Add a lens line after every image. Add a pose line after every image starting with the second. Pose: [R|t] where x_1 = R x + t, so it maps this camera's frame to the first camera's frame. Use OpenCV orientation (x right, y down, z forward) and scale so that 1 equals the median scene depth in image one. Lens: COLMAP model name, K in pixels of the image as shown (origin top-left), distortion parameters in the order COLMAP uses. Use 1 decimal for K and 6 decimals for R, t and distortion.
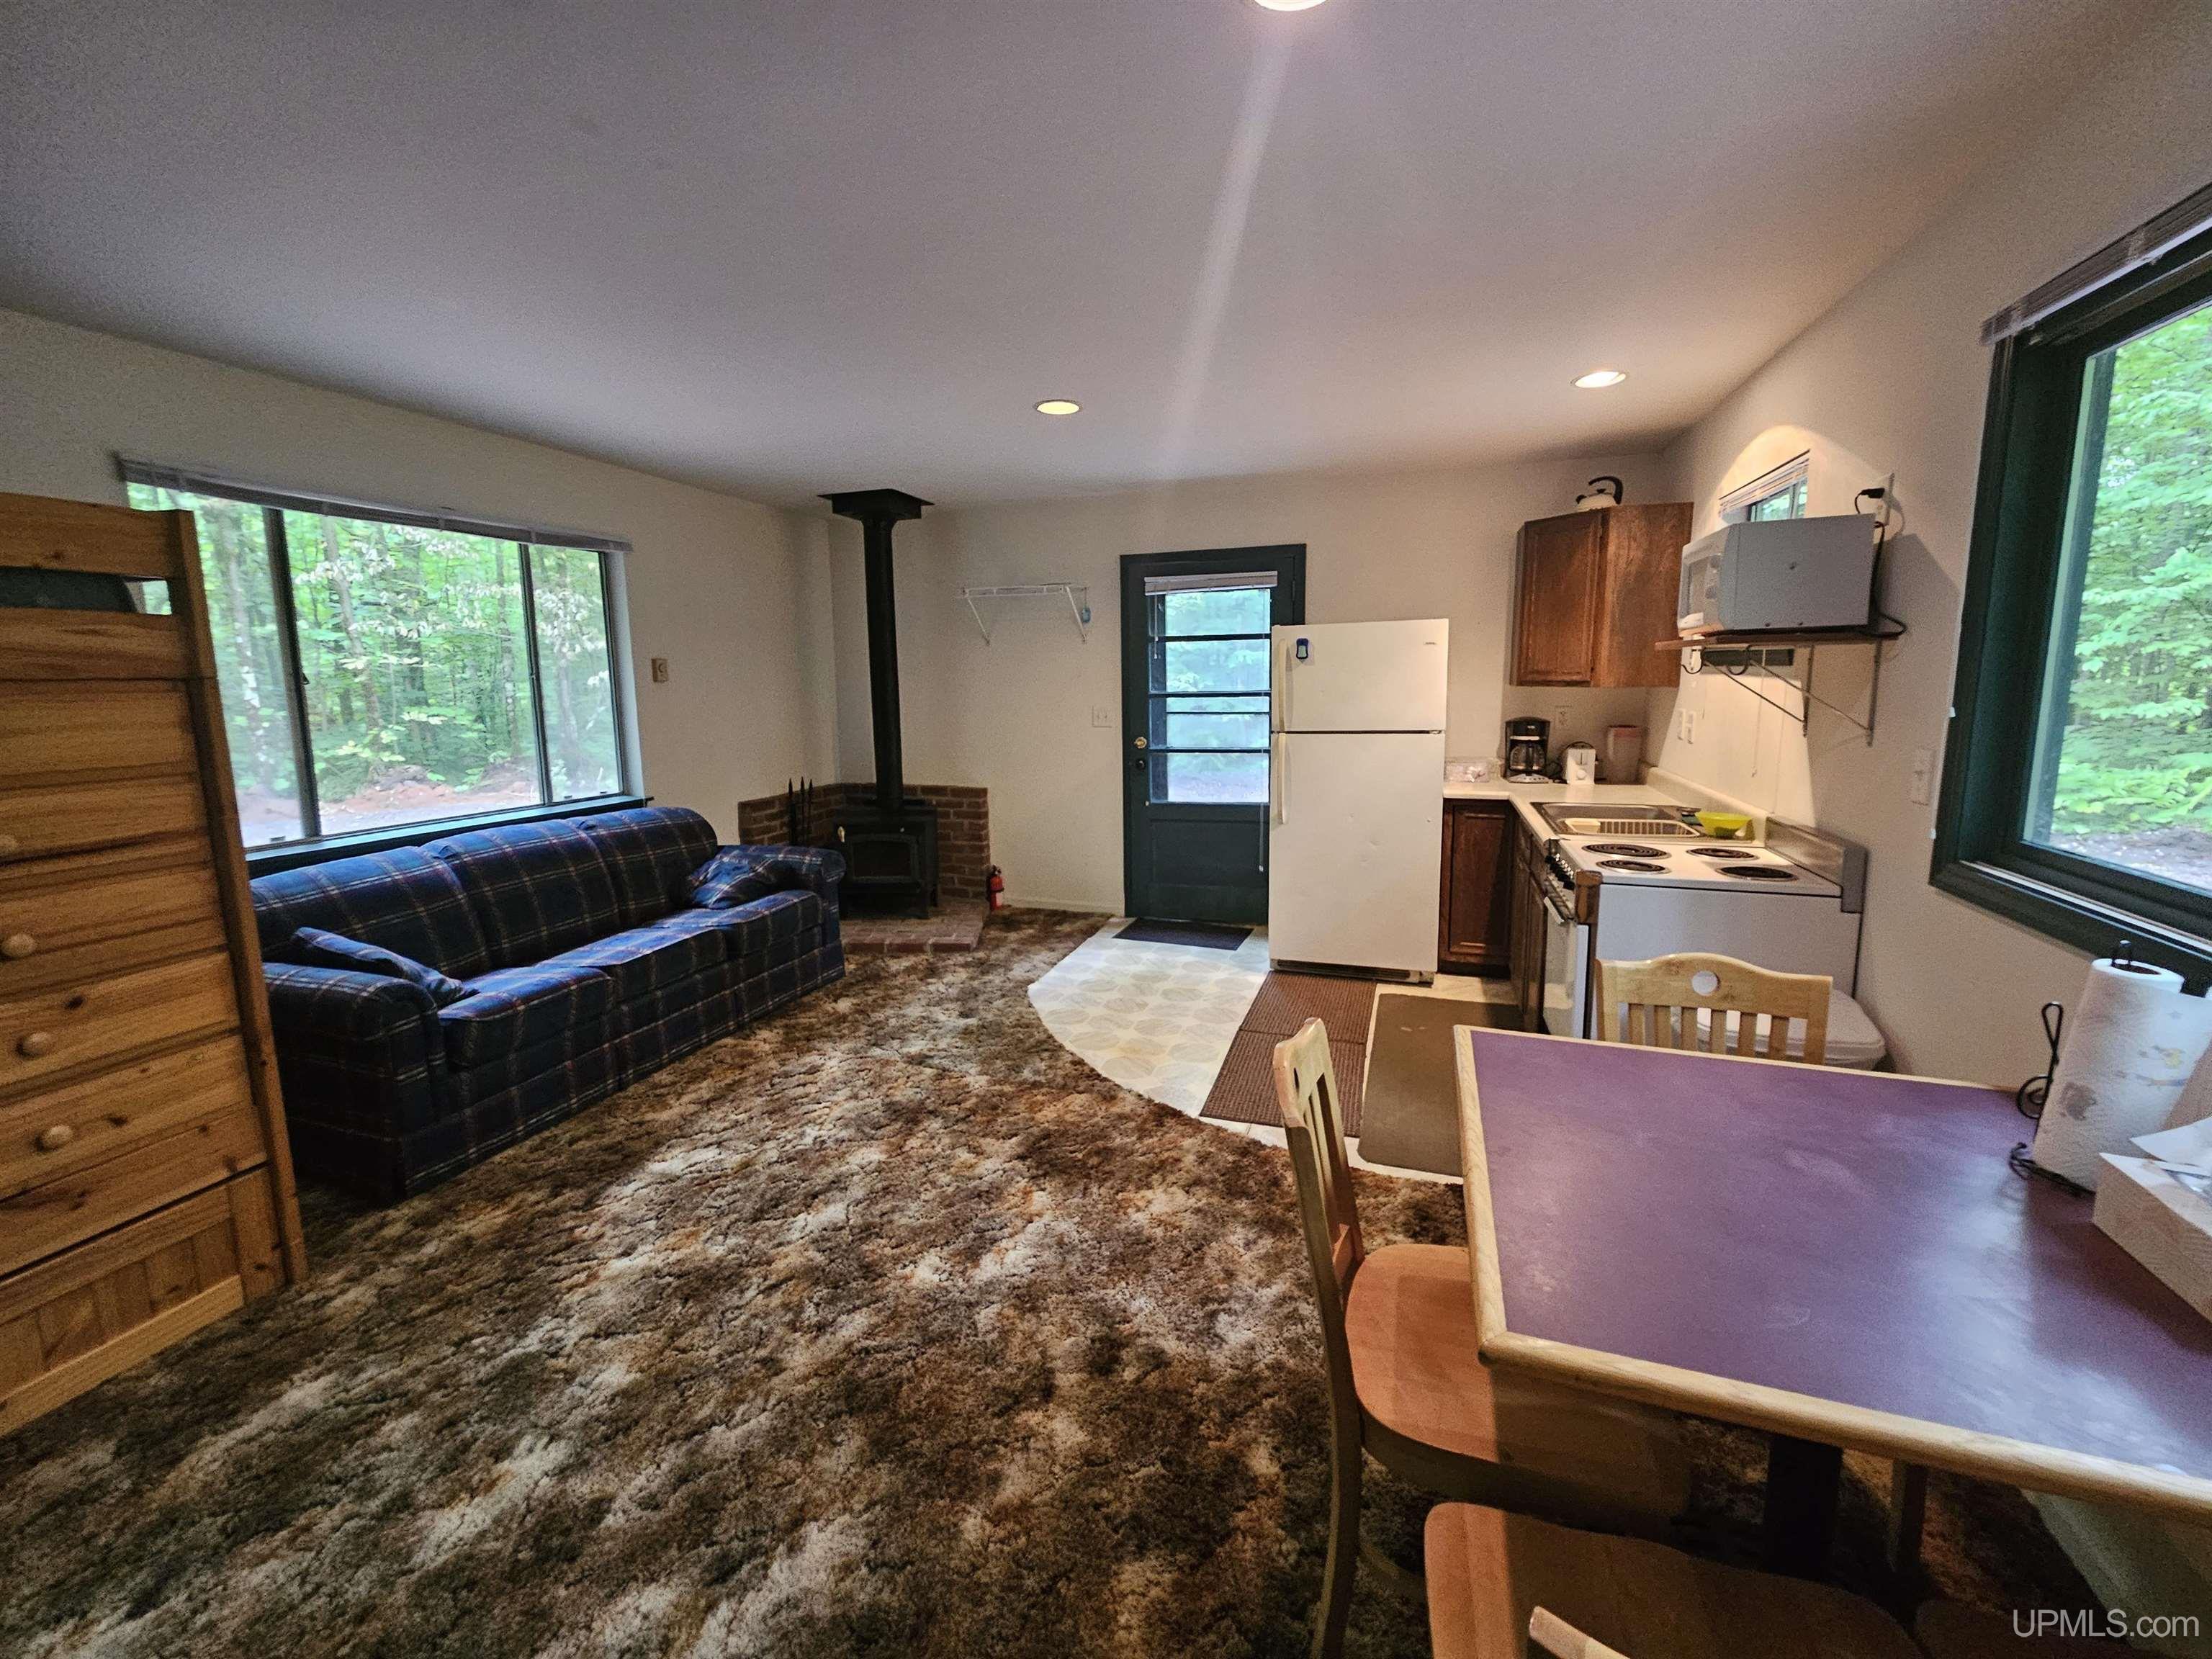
lens RADIAL K [[903.2, 0, 1106.0], [0, 903.2, 798.6], [0, 0, 1]] dist [0.000062, -0.000263]
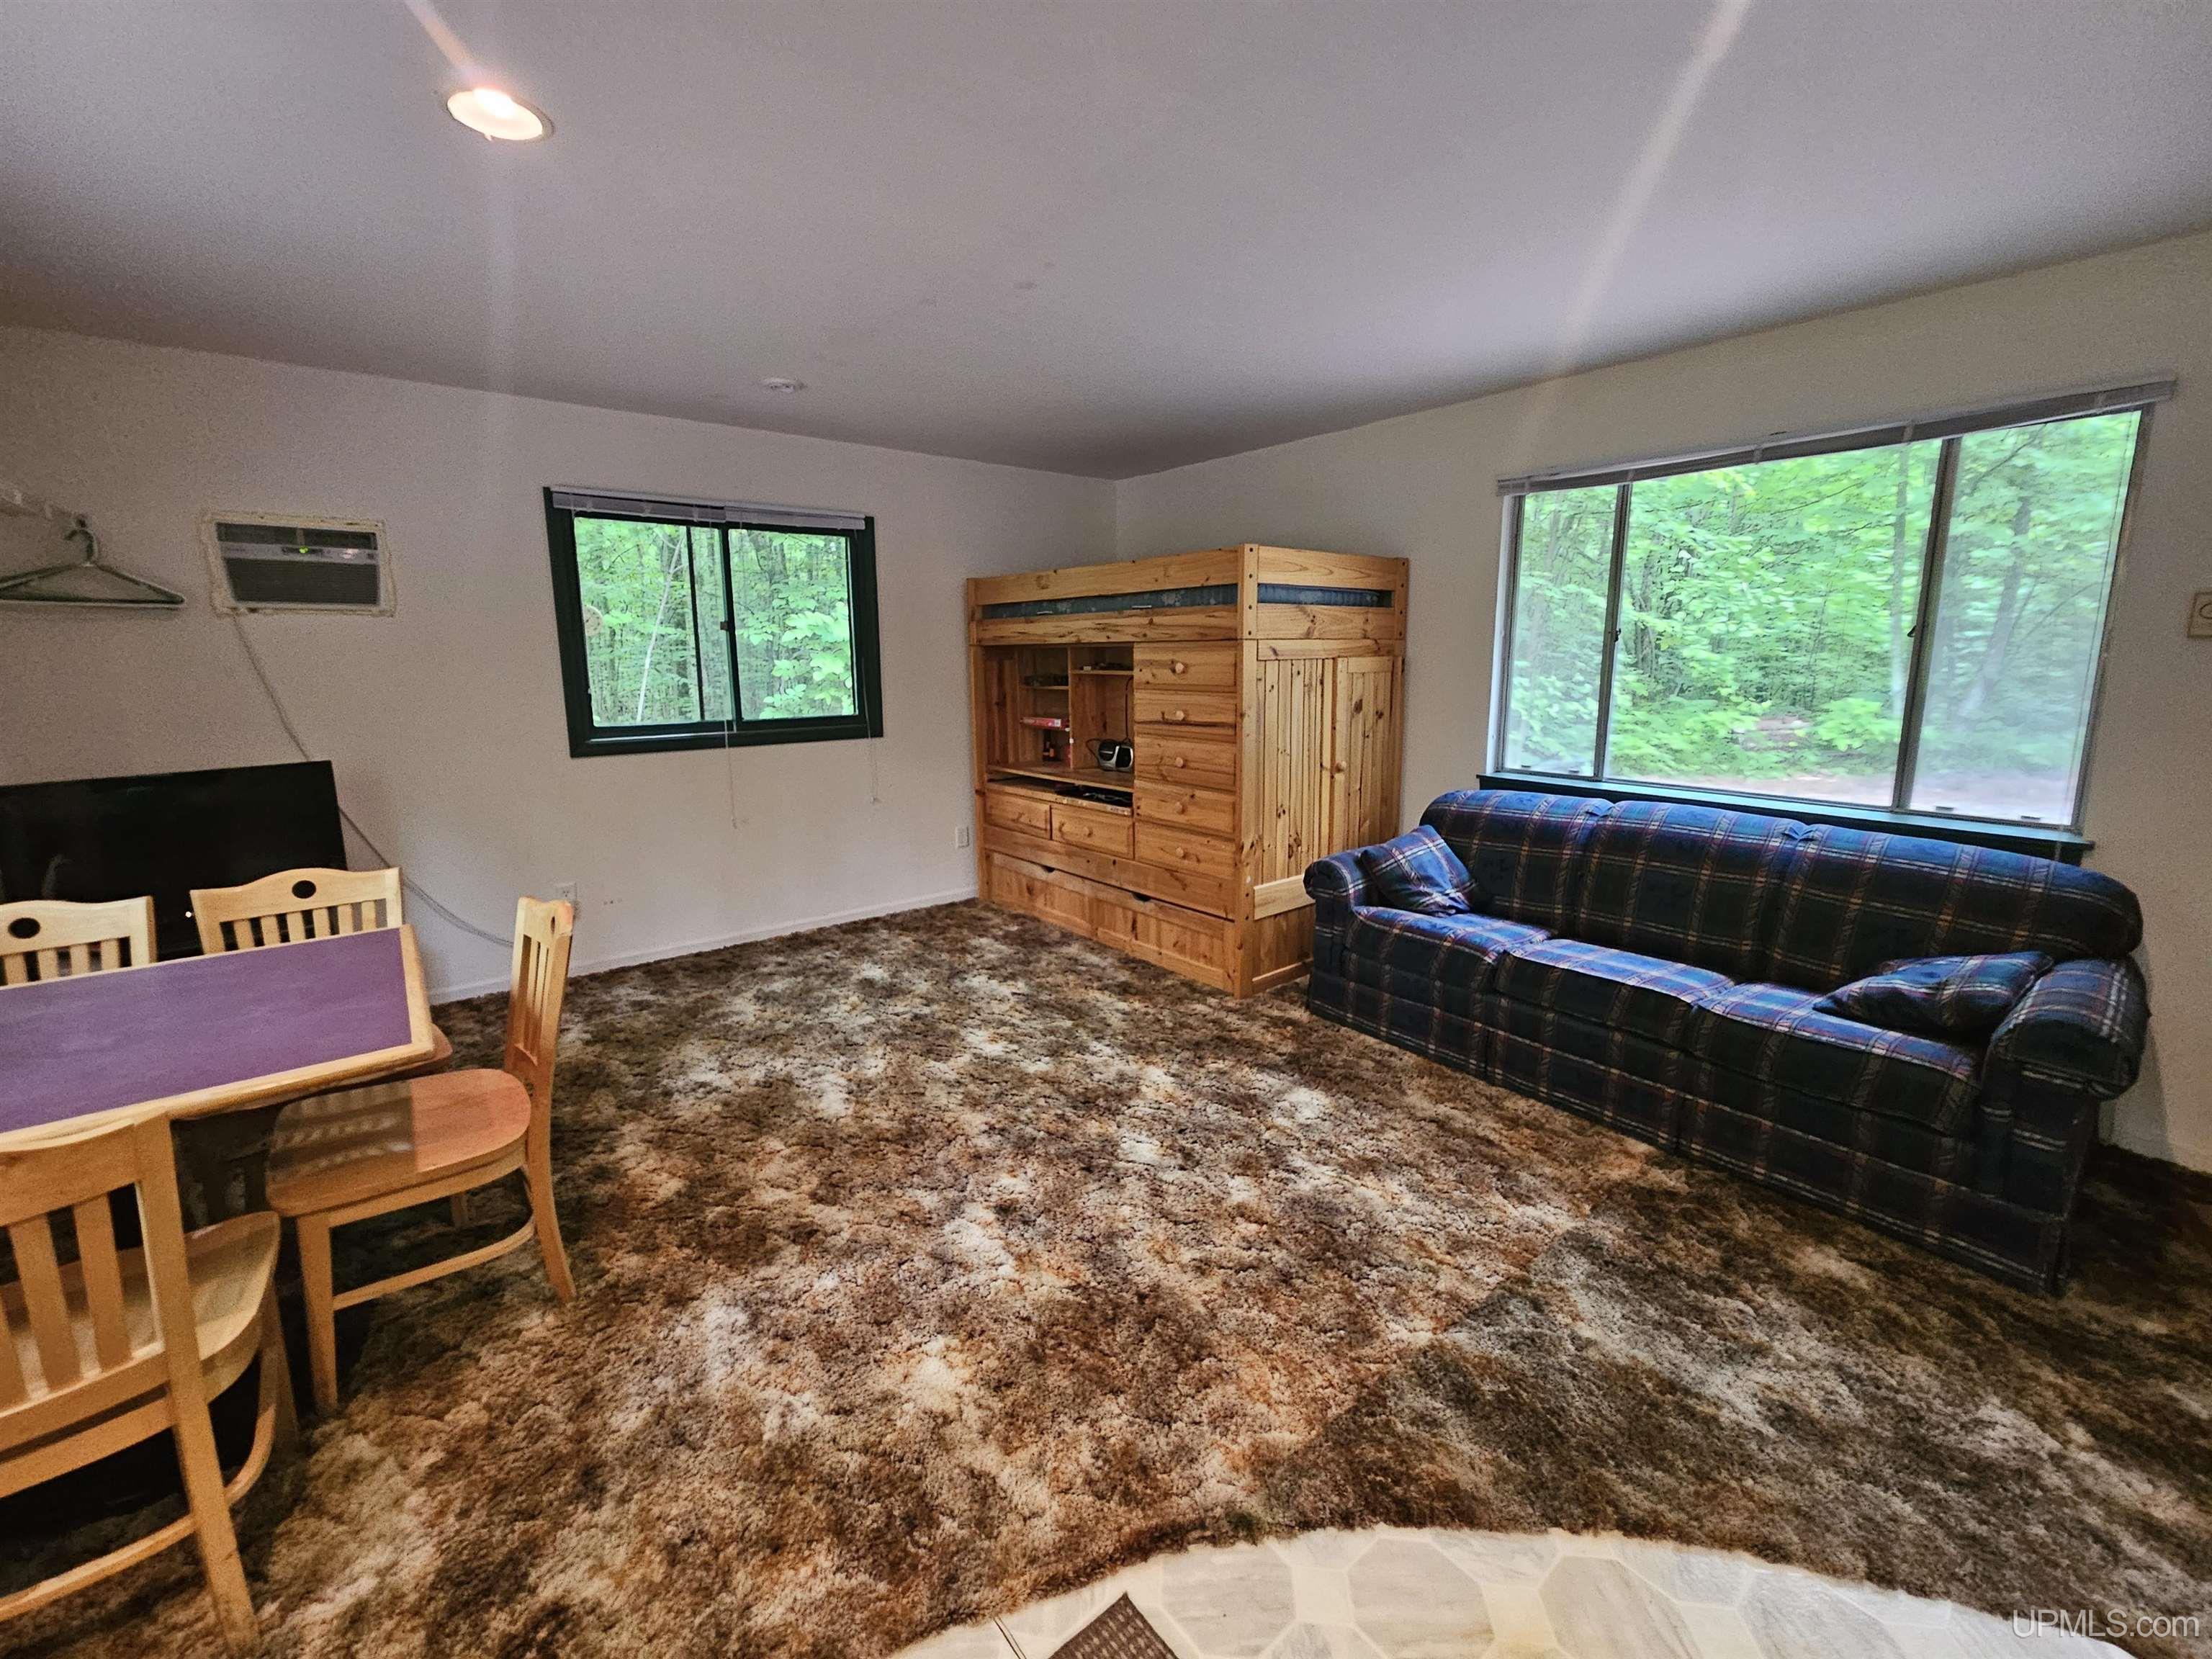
lens RADIAL K [[903.2, 0, 1106.0], [0, 903.2, 798.6], [0, 0, 1]] dist [0.000062, -0.000263]
pose [[-0.530034, 0.149862, -0.834629, 0.458415], [-0.103917, 0.965362, 0.239328, -0.158998], [0.841585, 0.213584, -0.496102, 1.207269]]
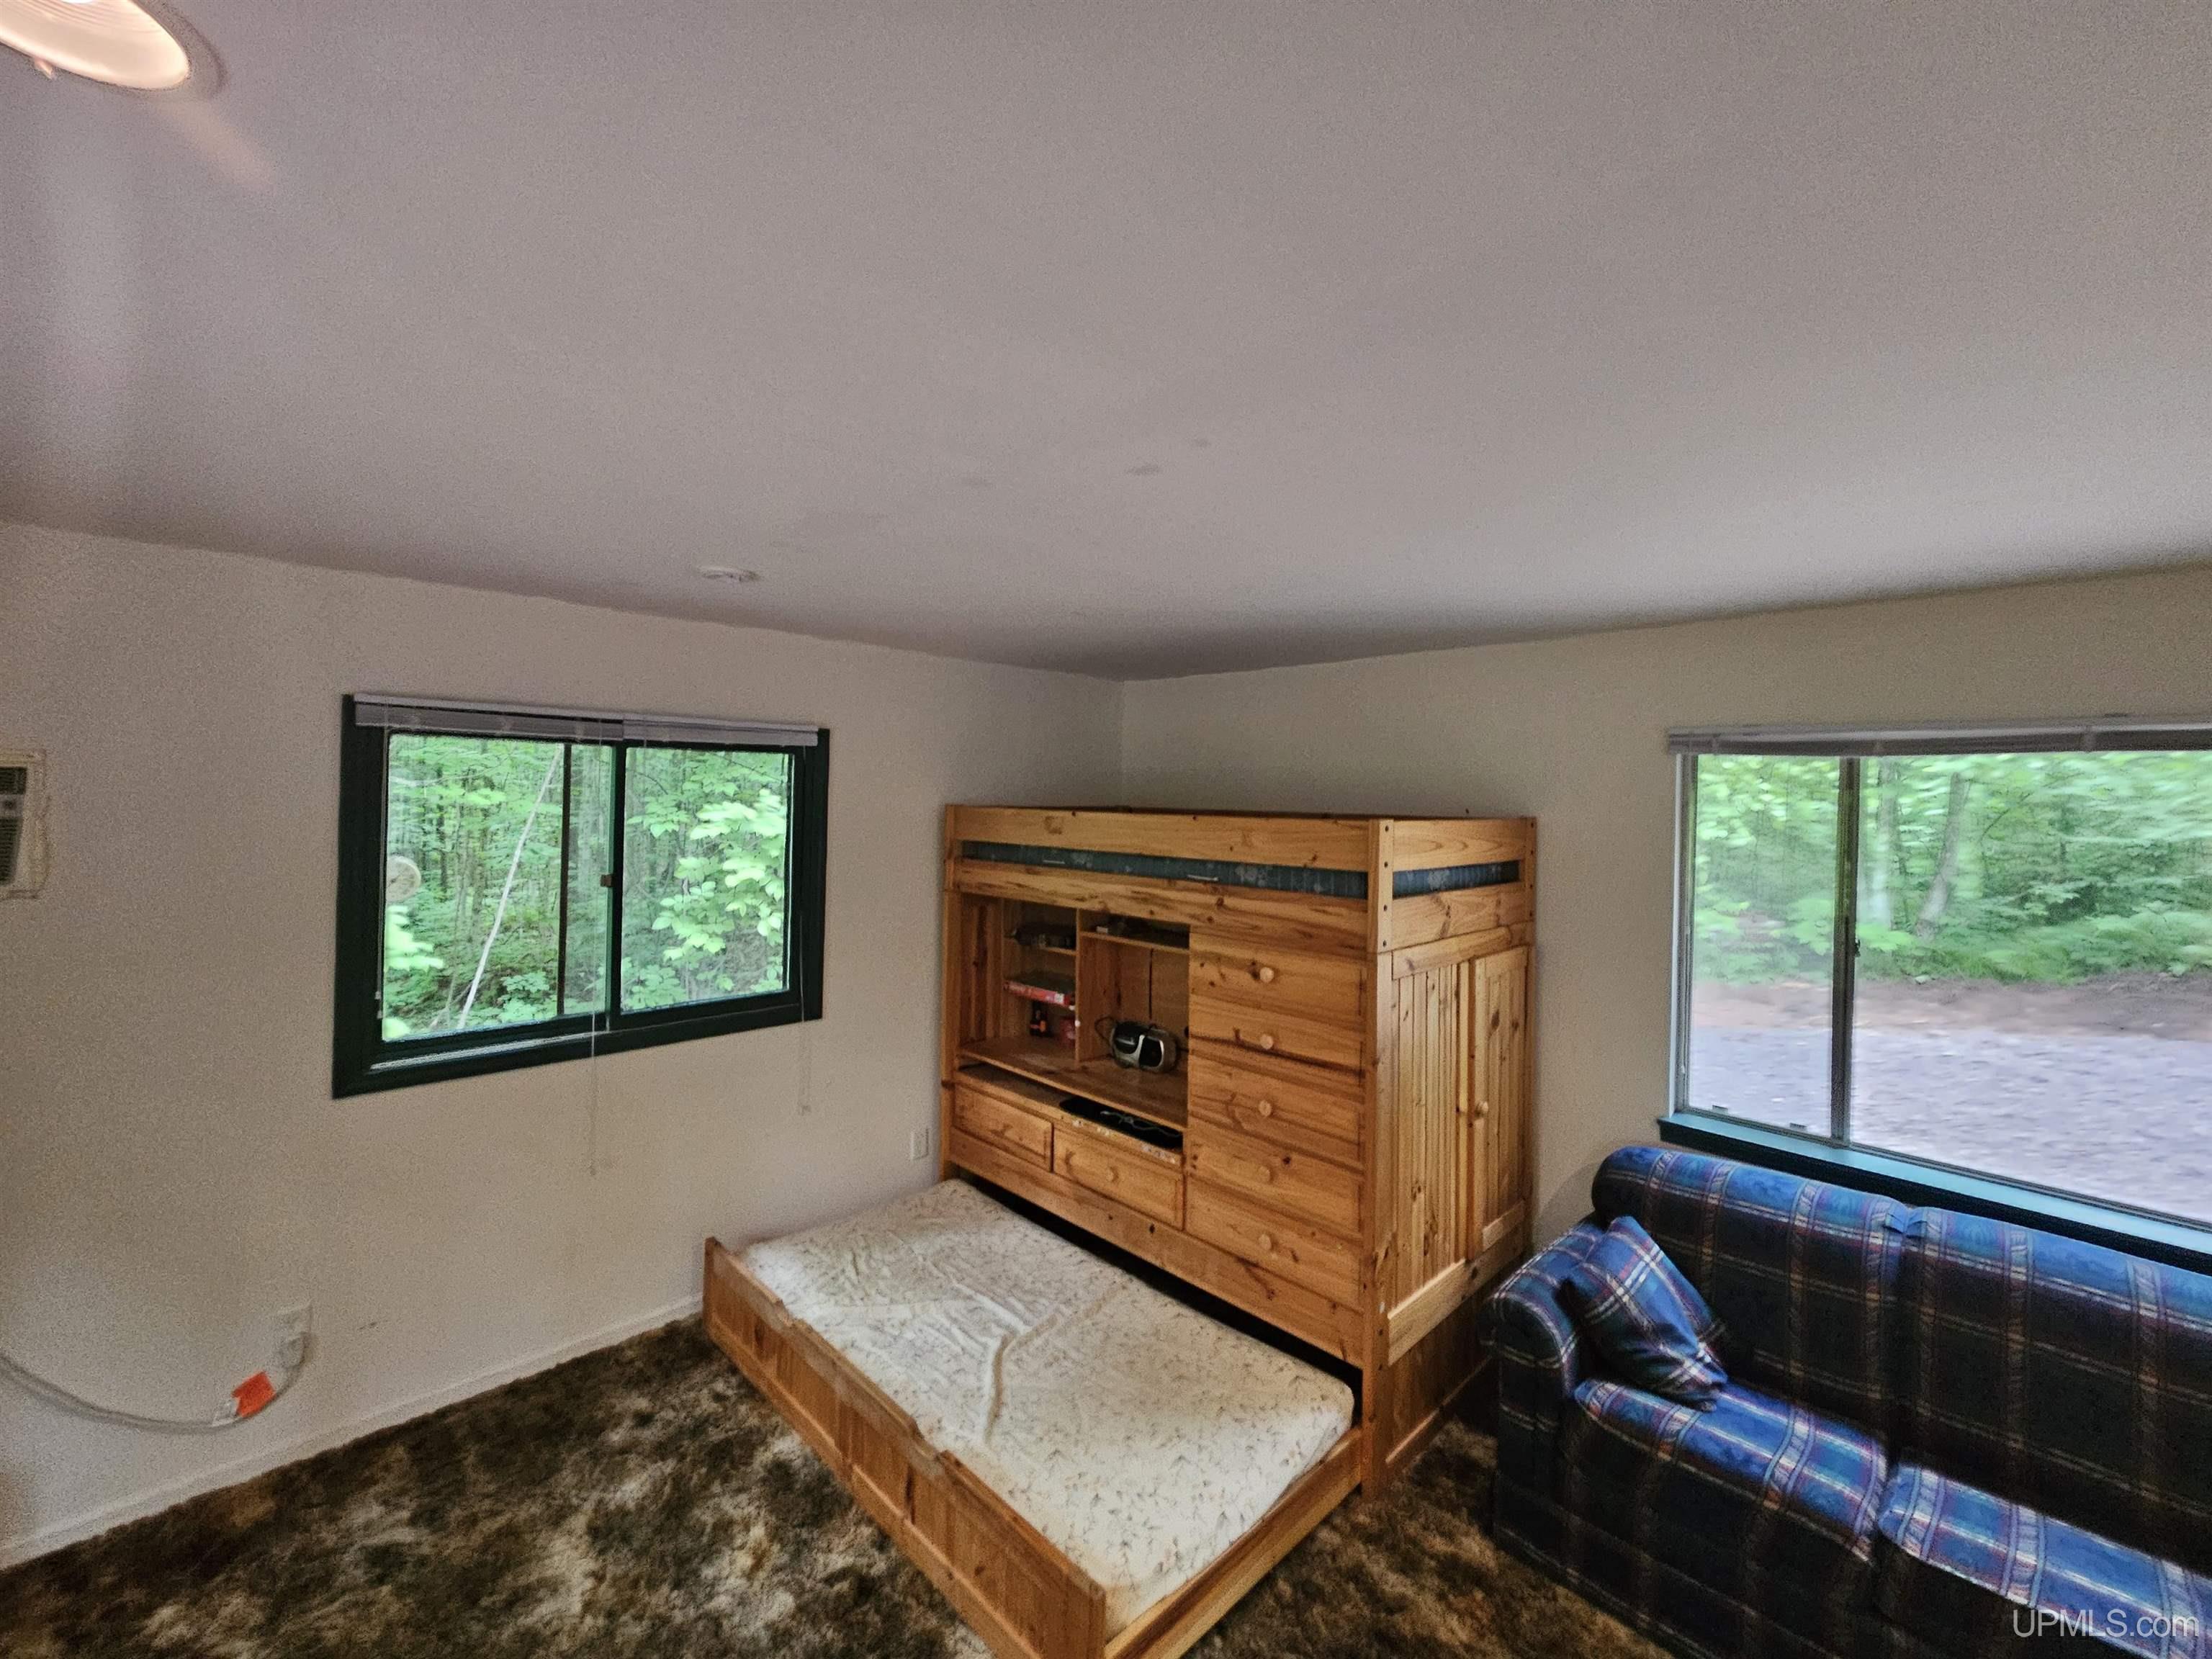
lens RADIAL K [[905.4, 0, 1110.2], [0, 905.4, 793.2], [0, 0, 1]] dist [-0.001075, -0.000590]
pose [[-0.448868, -0.002715, -0.893594, 0.180439], [-0.139126, 0.988013, 0.066883, -0.266754], [0.882701, 0.154344, -0.443865, 0.841546]]
